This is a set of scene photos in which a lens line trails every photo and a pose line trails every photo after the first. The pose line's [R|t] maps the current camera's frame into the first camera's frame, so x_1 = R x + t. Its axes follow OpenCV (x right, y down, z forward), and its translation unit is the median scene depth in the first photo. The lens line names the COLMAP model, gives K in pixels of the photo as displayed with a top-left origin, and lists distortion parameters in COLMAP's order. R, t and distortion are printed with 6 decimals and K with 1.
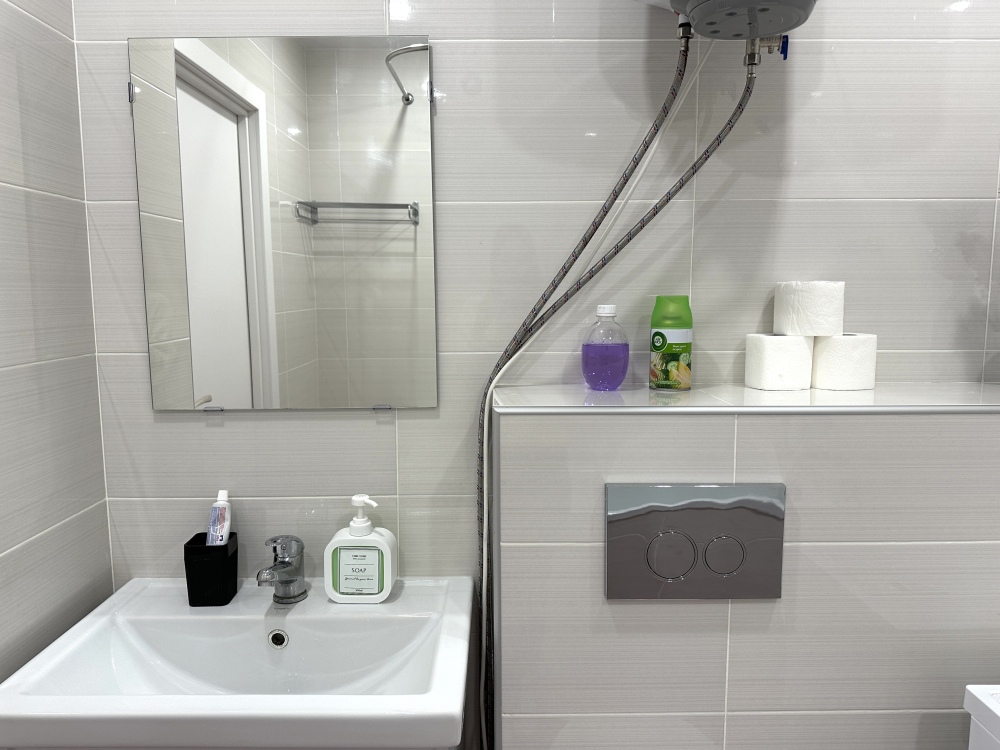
lens RADIAL K [[700.1, 0, 504.8], [0, 700.1, 376.7], [0, 0, 1]] dist [0.152968, -0.253037]
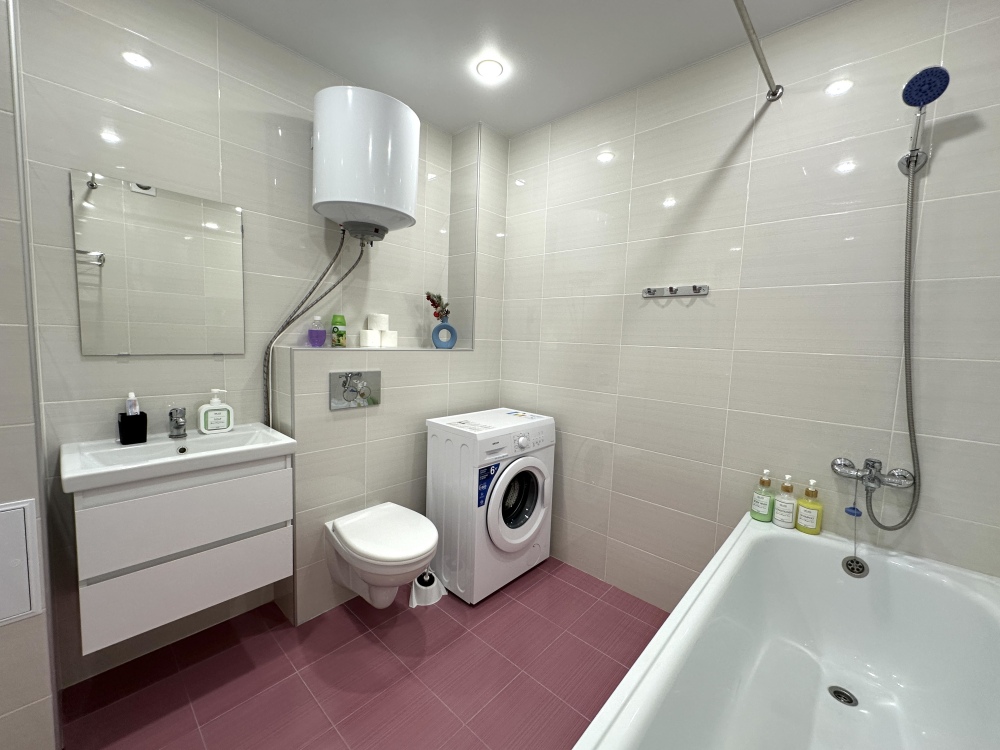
lens RADIAL K [[398.8, 0, 500.0], [0, 398.8, 375.0], [0, 0, 1]] dist [0.000198, 0.000480]
pose [[0.674935, -0.038263, 0.736884, -0.550802], [0.047035, 0.998855, 0.008786, 0.154978], [-0.736376, 0.028730, 0.675962, -0.631229]]
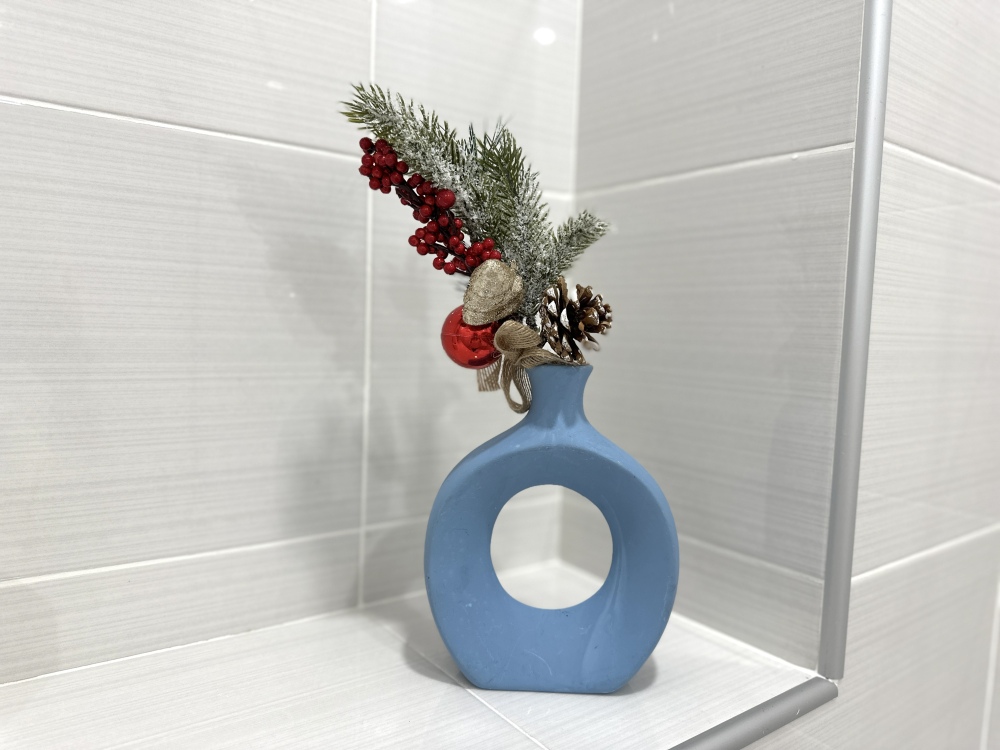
lens RADIAL K [[700.1, 0, 504.8], [0, 700.1, 376.7], [0, 0, 1]] dist [0.152968, -0.253037]
pose [[0.799339, -0.011651, 0.600767, 0.524887], [0.032687, 0.999175, -0.024113, -0.118195], [-0.599990, 0.038912, 0.799060, 0.660135]]
